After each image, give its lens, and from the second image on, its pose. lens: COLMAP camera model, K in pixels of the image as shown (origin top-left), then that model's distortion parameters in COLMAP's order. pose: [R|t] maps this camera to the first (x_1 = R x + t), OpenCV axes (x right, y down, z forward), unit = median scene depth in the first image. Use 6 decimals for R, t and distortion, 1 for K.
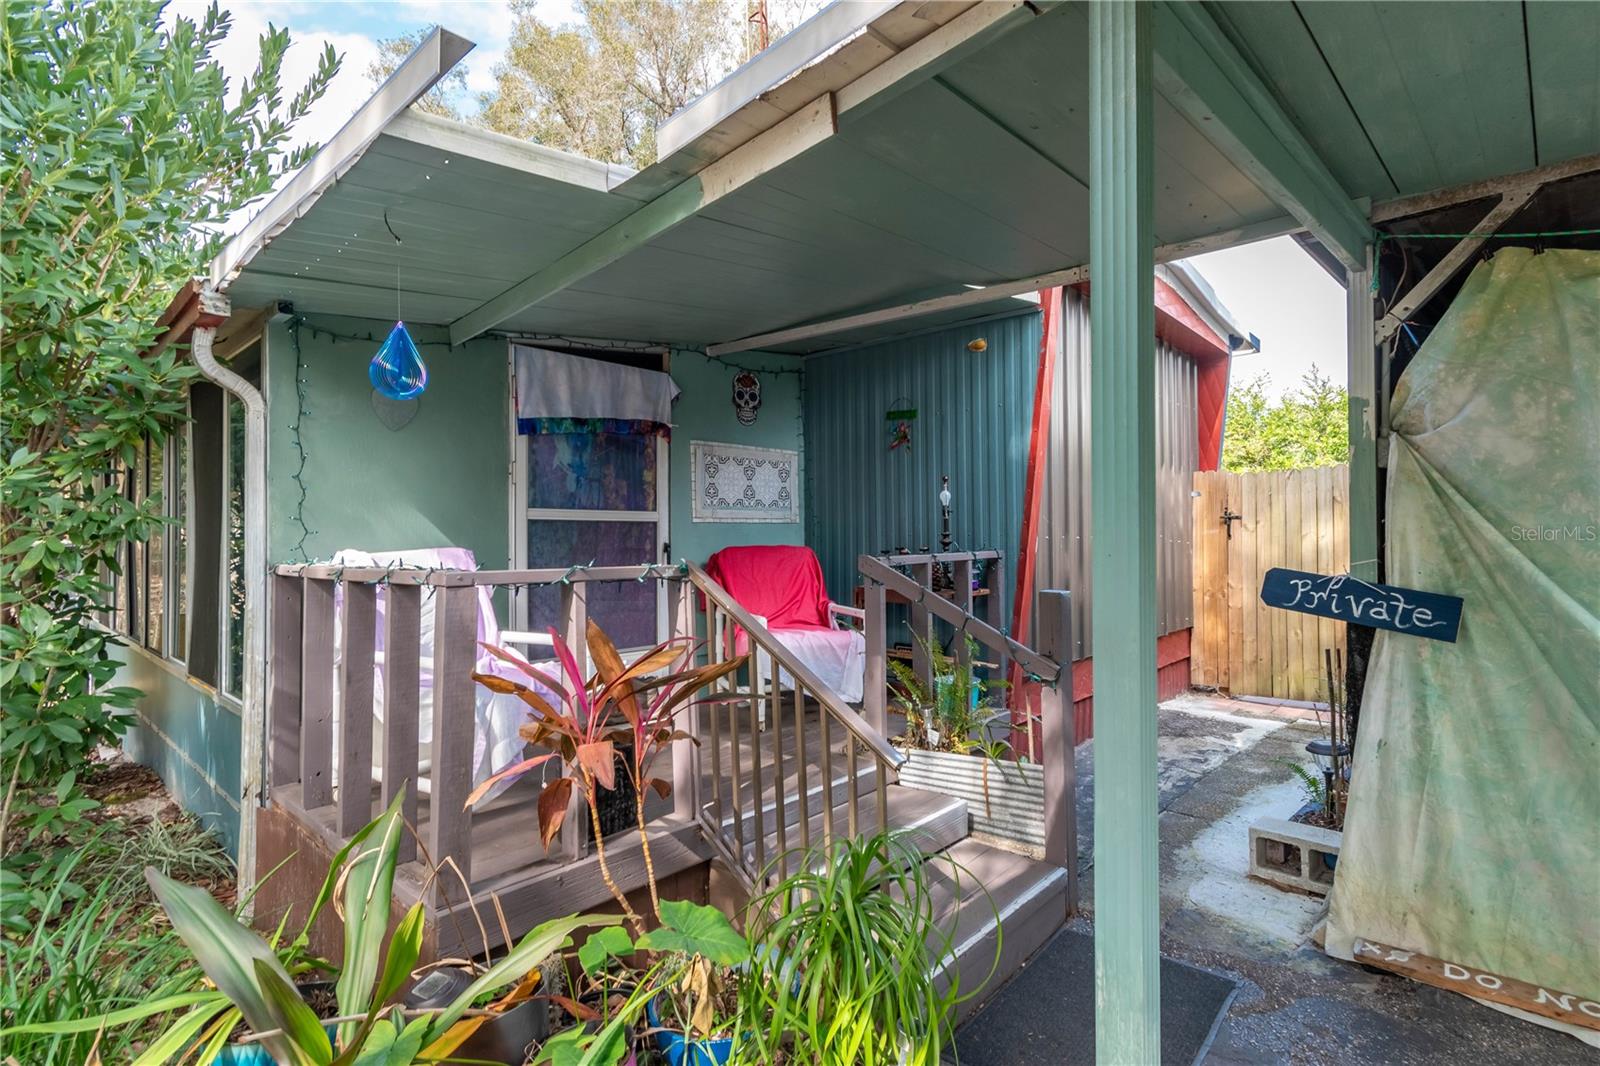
lens RADIAL K [[755.6, 0, 800.3], [0, 755.6, 529.0], [0, 0, 1]] dist [0.001508, 0.000109]
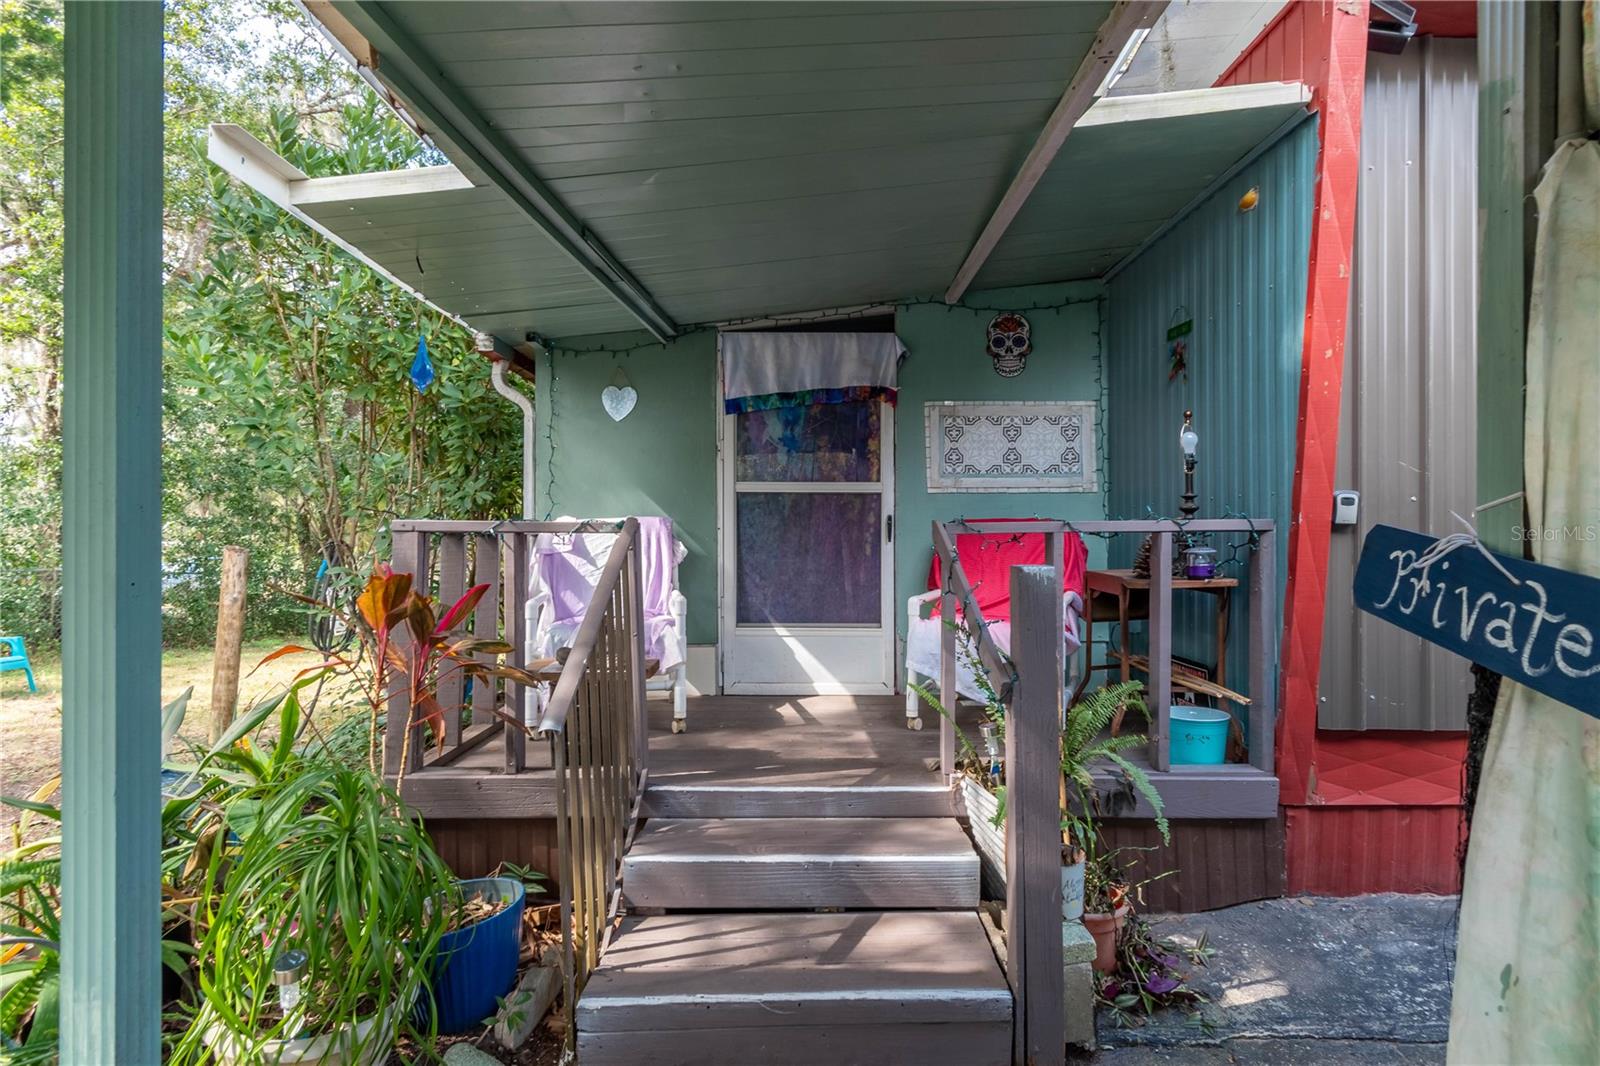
lens RADIAL K [[776.2, 0, 800.3], [0, 776.2, 532.7], [0, 0, 1]] dist [-0.002913, -0.000022]
pose [[0.689677, 0.003826, -0.724107, 0.462418], [0.003820, 0.999953, 0.008923, 0.032356], [0.724107, -0.008920, 0.689630, 0.274532]]
